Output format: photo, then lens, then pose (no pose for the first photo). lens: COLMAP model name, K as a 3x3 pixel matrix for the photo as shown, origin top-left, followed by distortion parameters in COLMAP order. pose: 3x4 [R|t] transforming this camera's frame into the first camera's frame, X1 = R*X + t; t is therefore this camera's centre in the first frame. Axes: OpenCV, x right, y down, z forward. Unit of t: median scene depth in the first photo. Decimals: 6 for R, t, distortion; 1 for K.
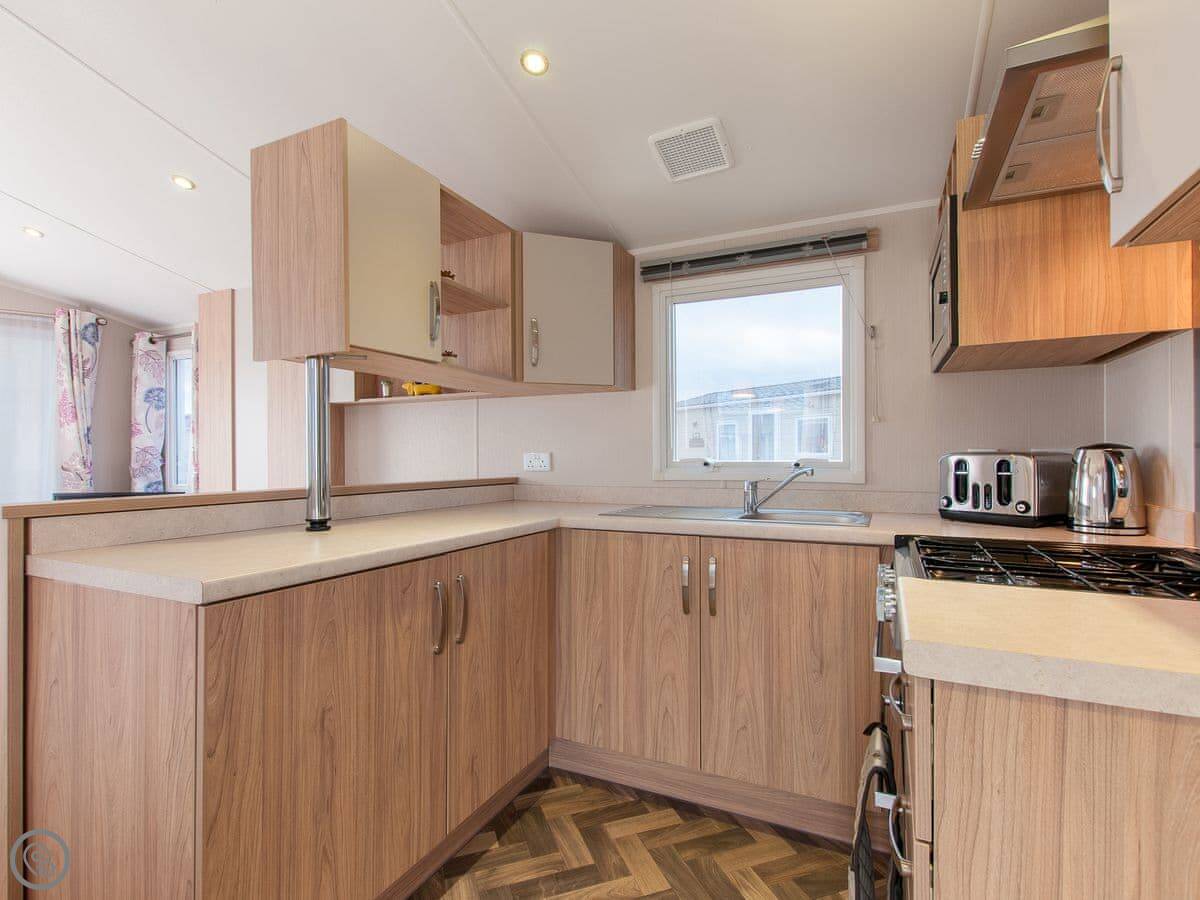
lens RADIAL K [[608.6, 0, 598.9], [0, 608.6, 453.7], [0, 0, 1]] dist [0.006273, 0.000240]
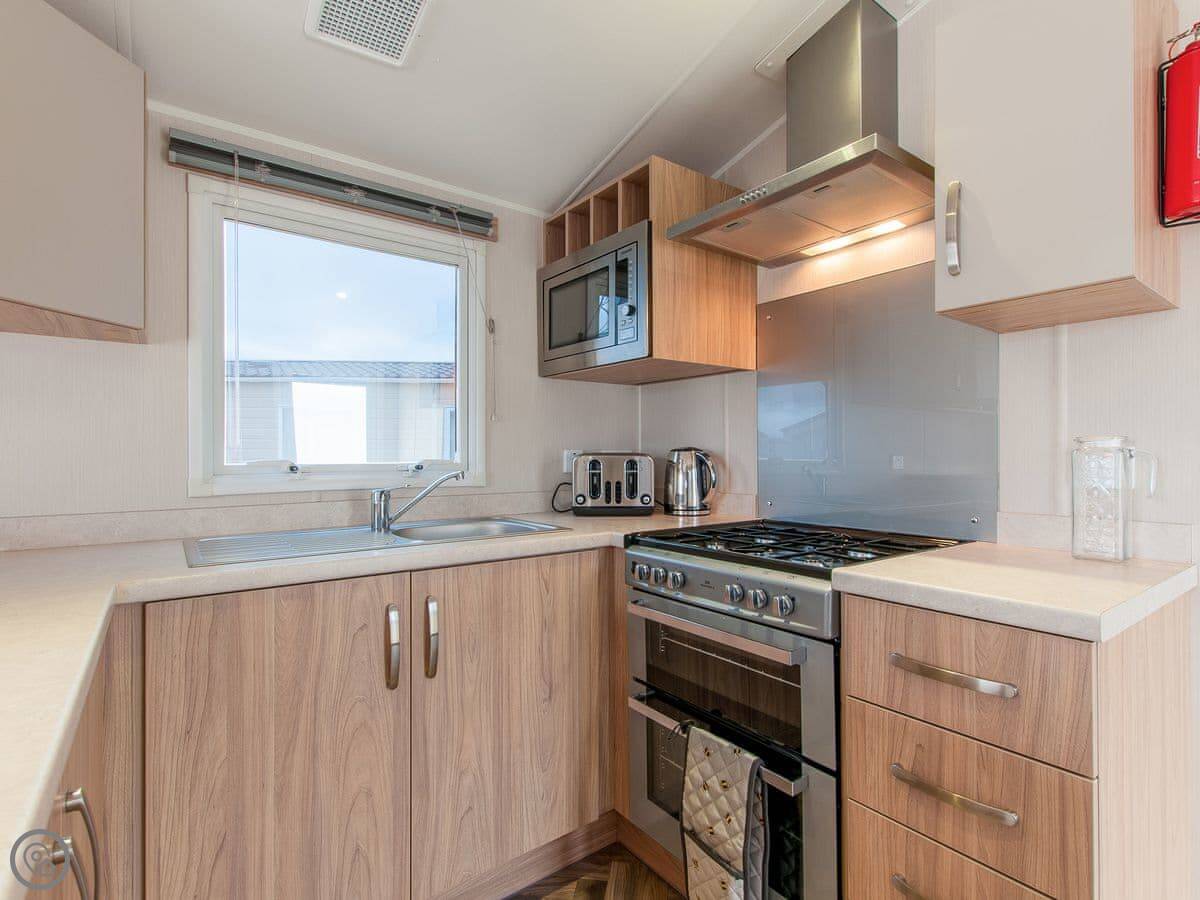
lens RADIAL K [[598.2, 0, 604.1], [0, 598.2, 452.4], [0, 0, 1]] dist [0.004656, 0.000412]
pose [[0.450537, 0.004896, 0.892744, -0.342392], [-0.002411, 0.999988, -0.004267, 0.001072], [-0.892754, -0.000230, 0.450543, 0.478512]]
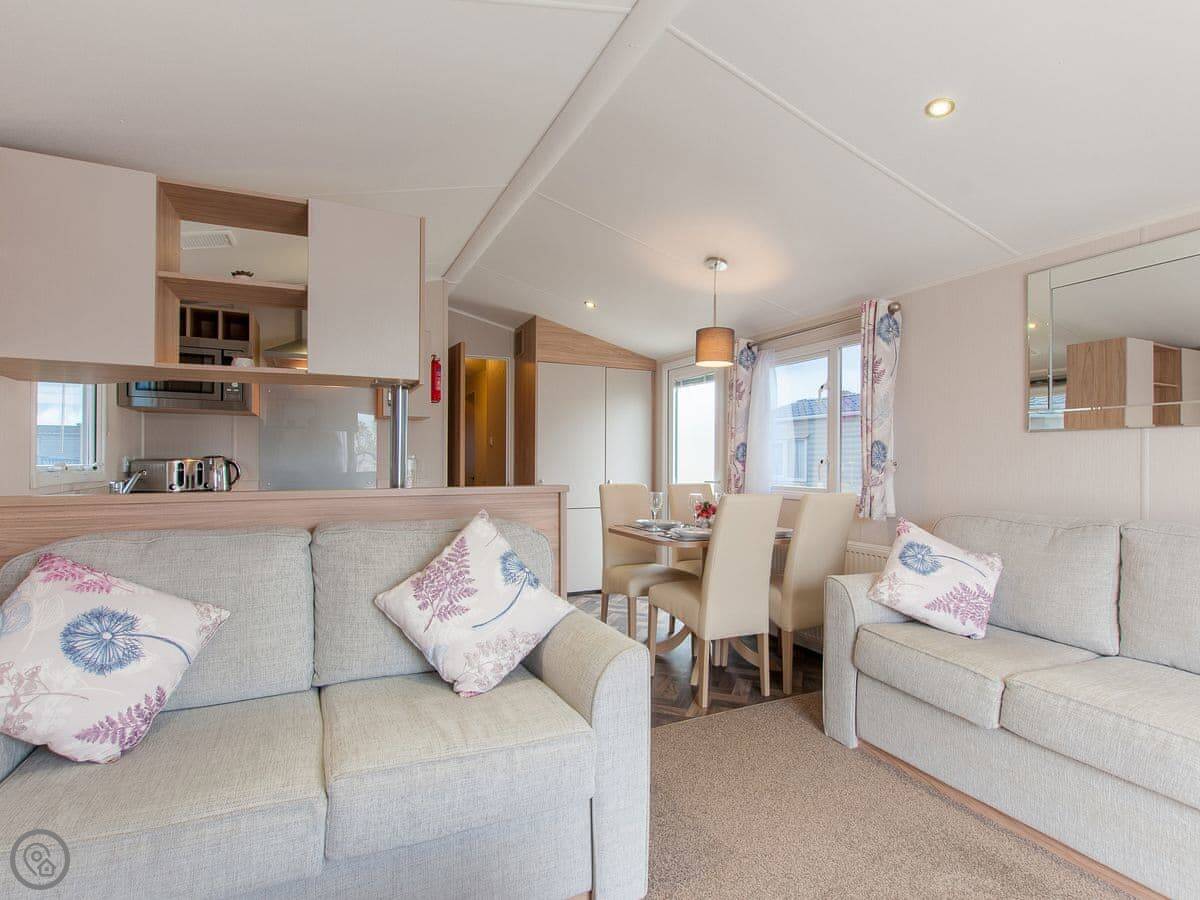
lens RADIAL K [[598.2, 0, 604.1], [0, 598.2, 452.4], [0, 0, 1]] dist [0.004656, 0.000412]
pose [[-0.782582, 0.010223, 0.622464, -1.440081], [-0.001010, 0.999843, -0.017690, 0.009238], [-0.622547, -0.014473, -0.782449, 1.541442]]
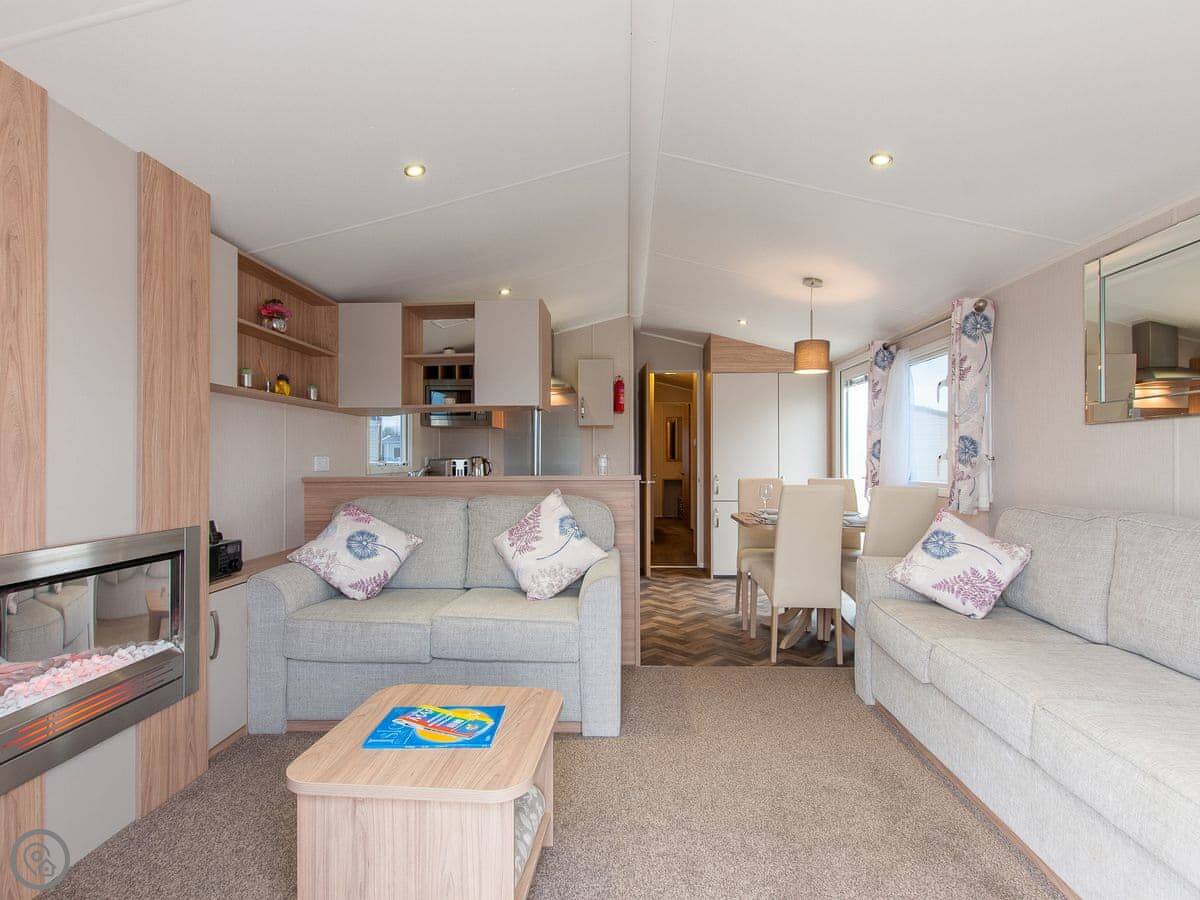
lens RADIAL K [[598.2, 0, 604.1], [0, 598.2, 452.4], [0, 0, 1]] dist [0.004656, 0.000412]
pose [[-0.401733, 0.017874, 0.915582, -2.094334], [0.002740, 0.999828, -0.018316, 0.020689], [-0.915753, -0.004850, -0.401713, 1.405523]]
